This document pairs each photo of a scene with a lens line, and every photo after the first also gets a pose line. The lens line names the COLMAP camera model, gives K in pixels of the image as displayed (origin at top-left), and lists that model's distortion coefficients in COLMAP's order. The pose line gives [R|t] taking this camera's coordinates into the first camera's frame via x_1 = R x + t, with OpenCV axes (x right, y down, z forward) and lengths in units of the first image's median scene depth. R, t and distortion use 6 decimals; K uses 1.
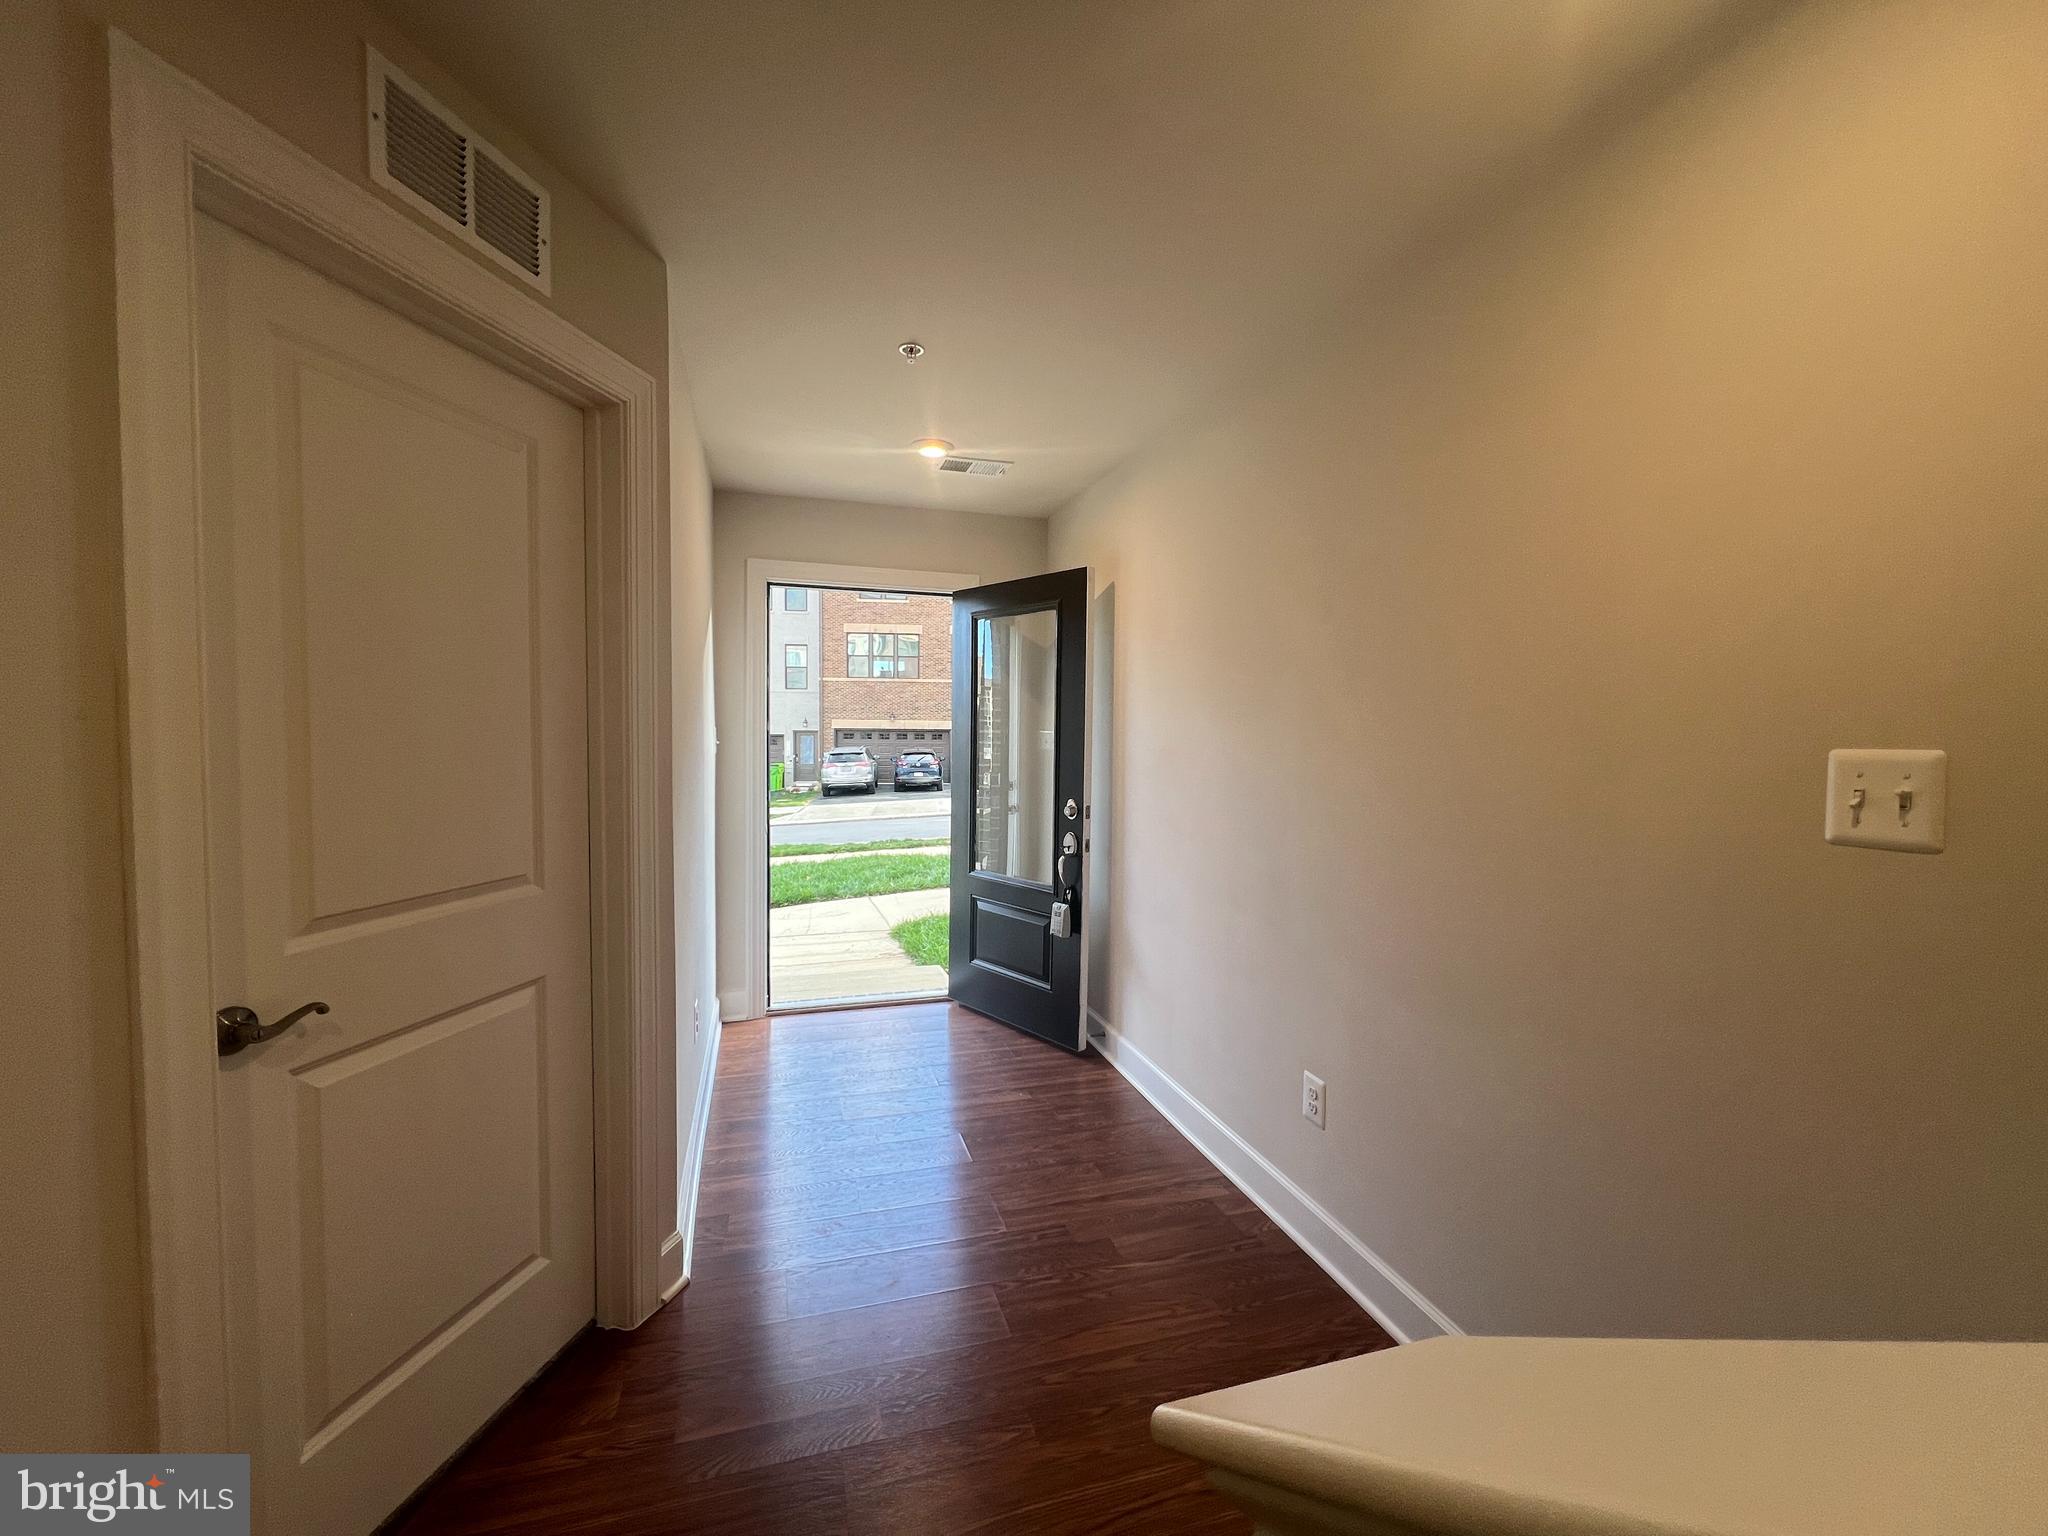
lens RADIAL K [[817.7, 0, 1019.7], [0, 817.7, 770.2], [0, 0, 1]] dist [-0.002974, 0.001039]
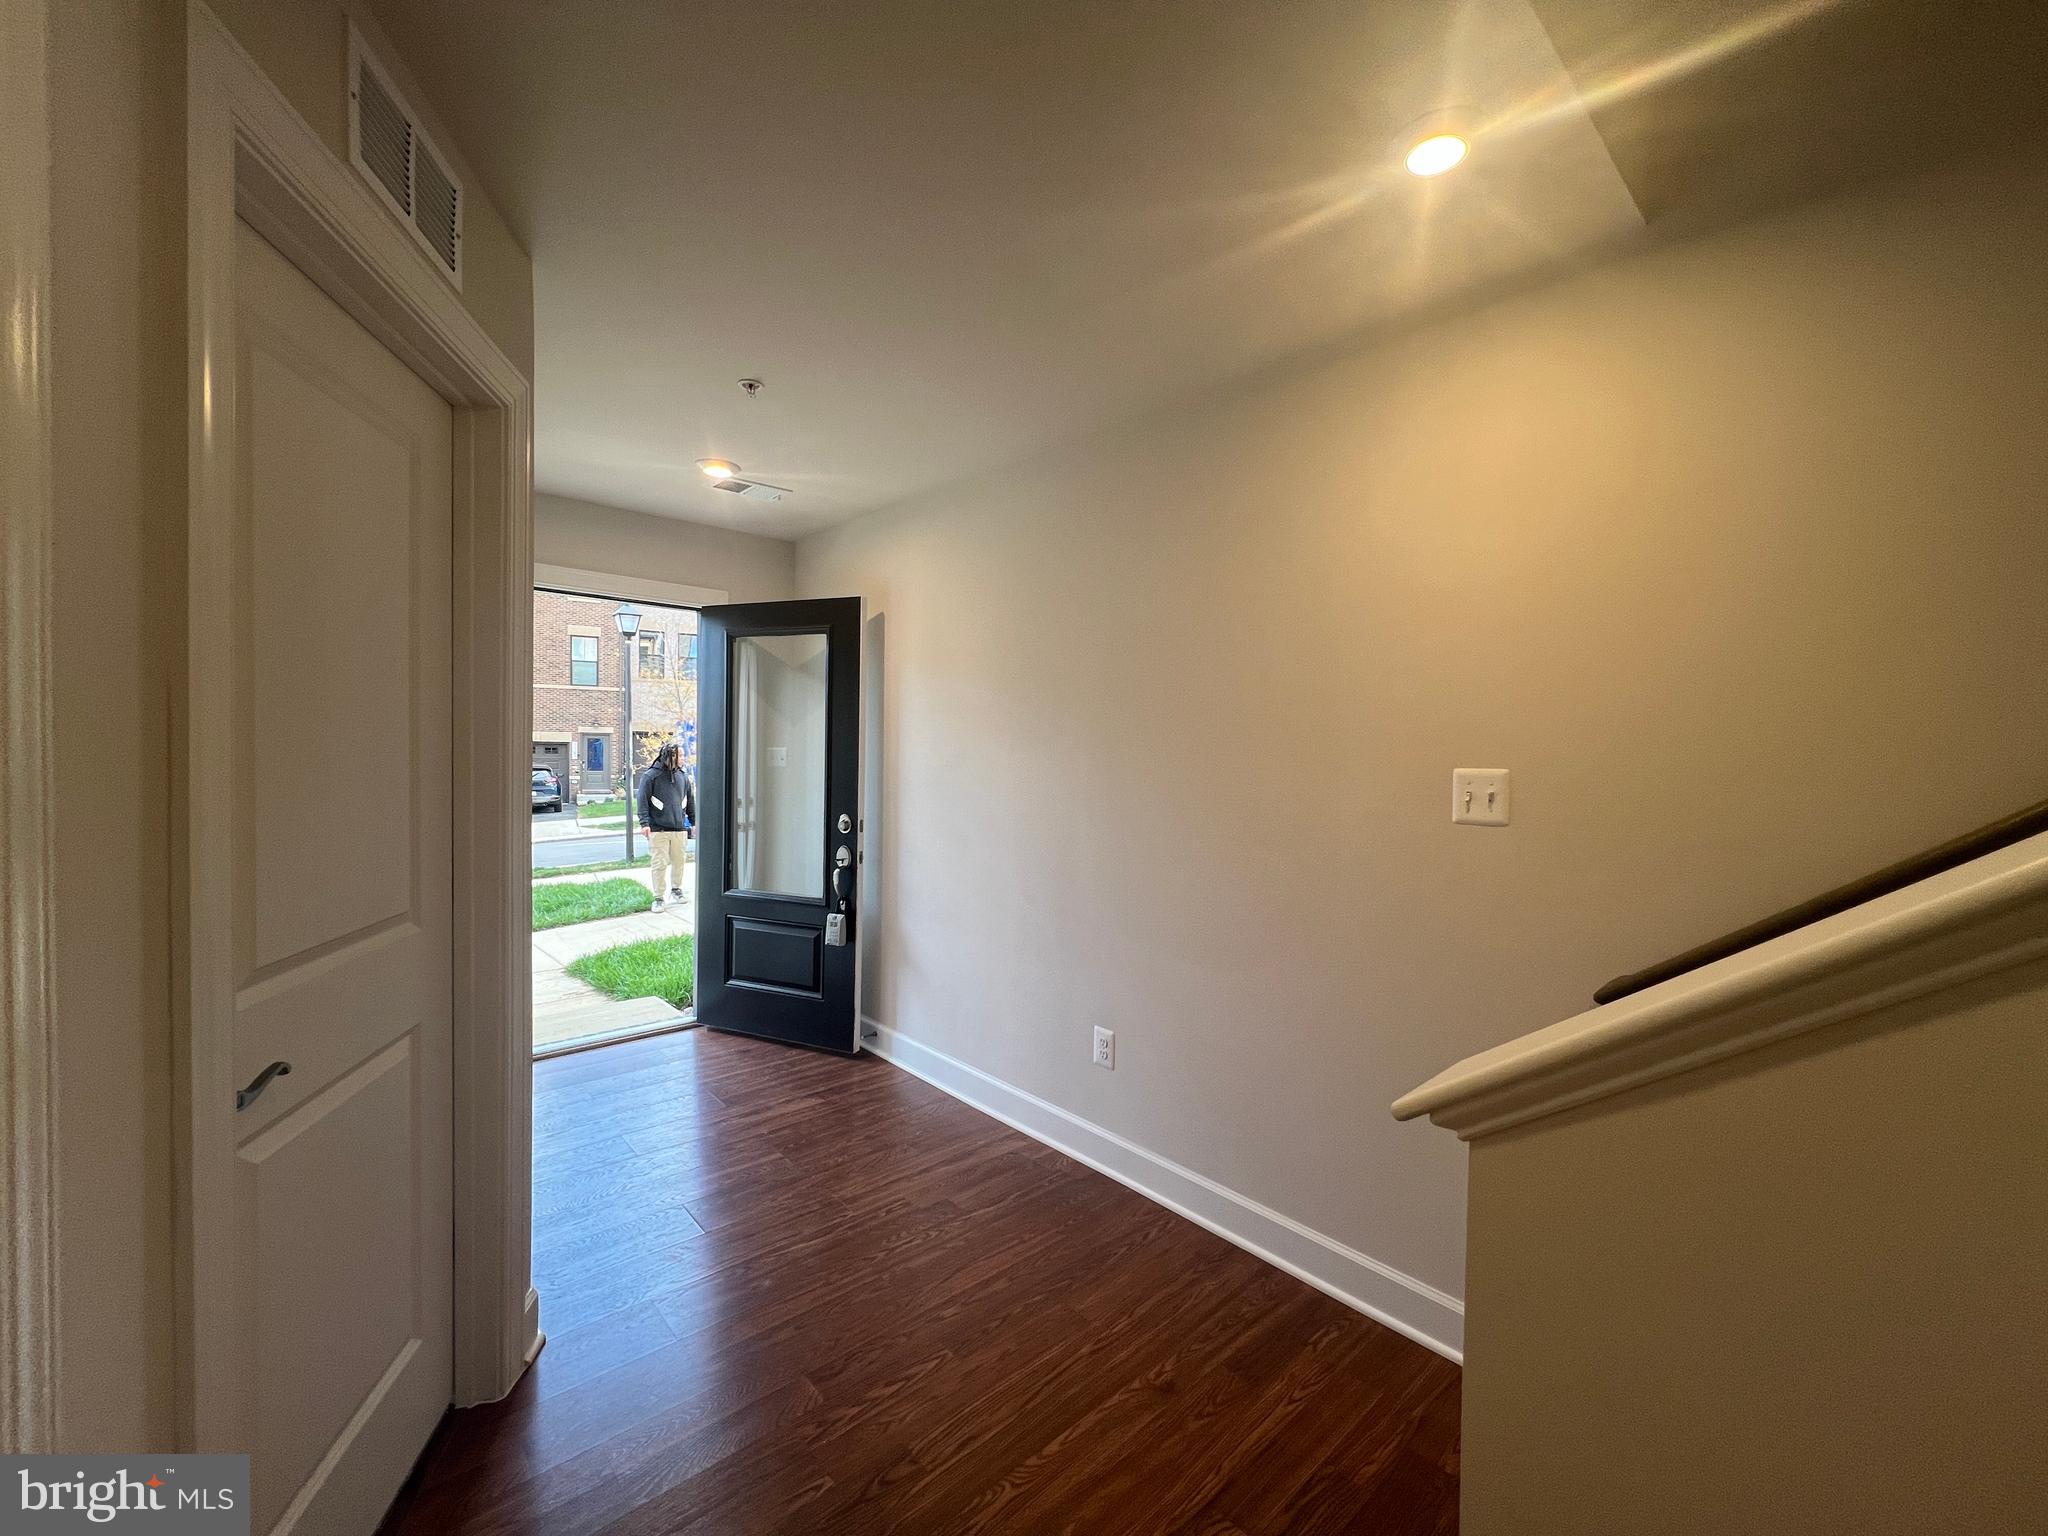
lens RADIAL K [[817.7, 0, 1020.0], [0, 817.7, 770.5], [0, 0, 1]] dist [-0.002974, 0.001039]
pose [[0.905678, -0.006508, 0.423916, -0.272951], [0.013702, 0.999809, -0.013926, -0.004929], [-0.423744, 0.018421, 0.905595, -0.081429]]
